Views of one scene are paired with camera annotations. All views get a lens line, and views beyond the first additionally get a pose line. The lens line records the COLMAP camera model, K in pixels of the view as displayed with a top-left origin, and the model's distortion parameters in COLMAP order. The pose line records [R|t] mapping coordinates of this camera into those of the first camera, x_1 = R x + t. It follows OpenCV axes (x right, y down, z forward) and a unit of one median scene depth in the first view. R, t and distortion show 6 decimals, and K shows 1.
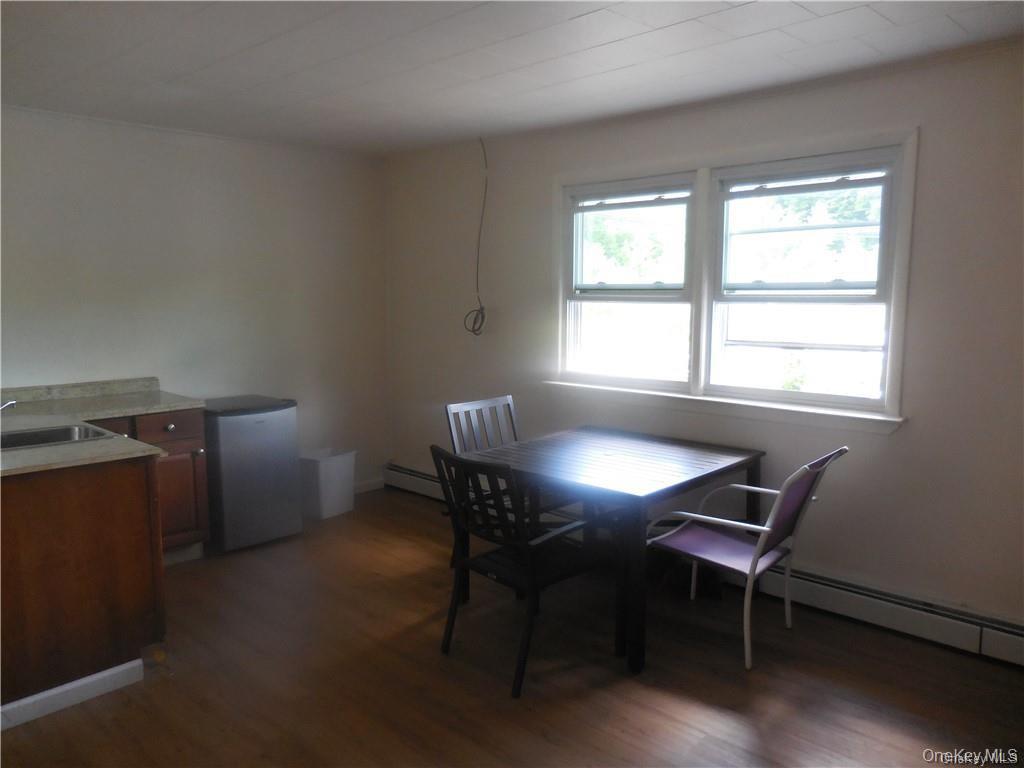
lens RADIAL K [[762.5, 0, 507.5], [0, 762.5, 398.9], [0, 0, 1]] dist [0.004555, 0.001764]
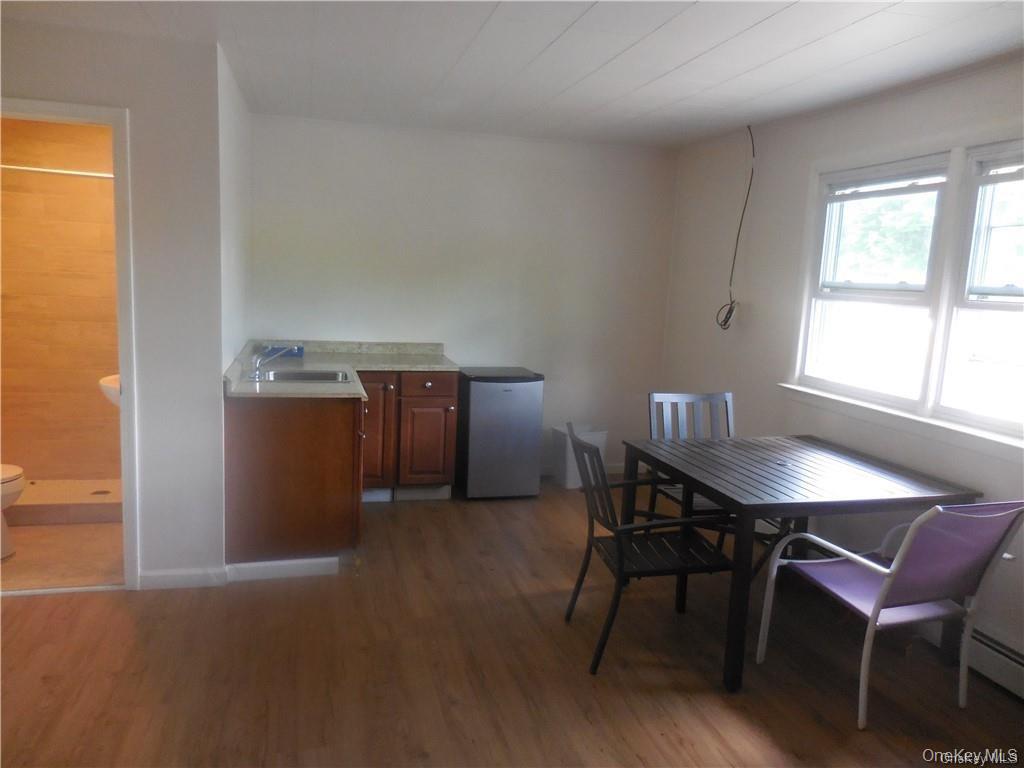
lens RADIAL K [[757.3, 0, 513.2], [0, 757.3, 398.5], [0, 0, 1]] dist [0.027747, 0.001366]
pose [[0.861969, 0.121900, -0.492087, 0.259795], [-0.116297, 0.992322, 0.042105, -0.006831], [0.493441, 0.020935, 0.869527, 0.028873]]
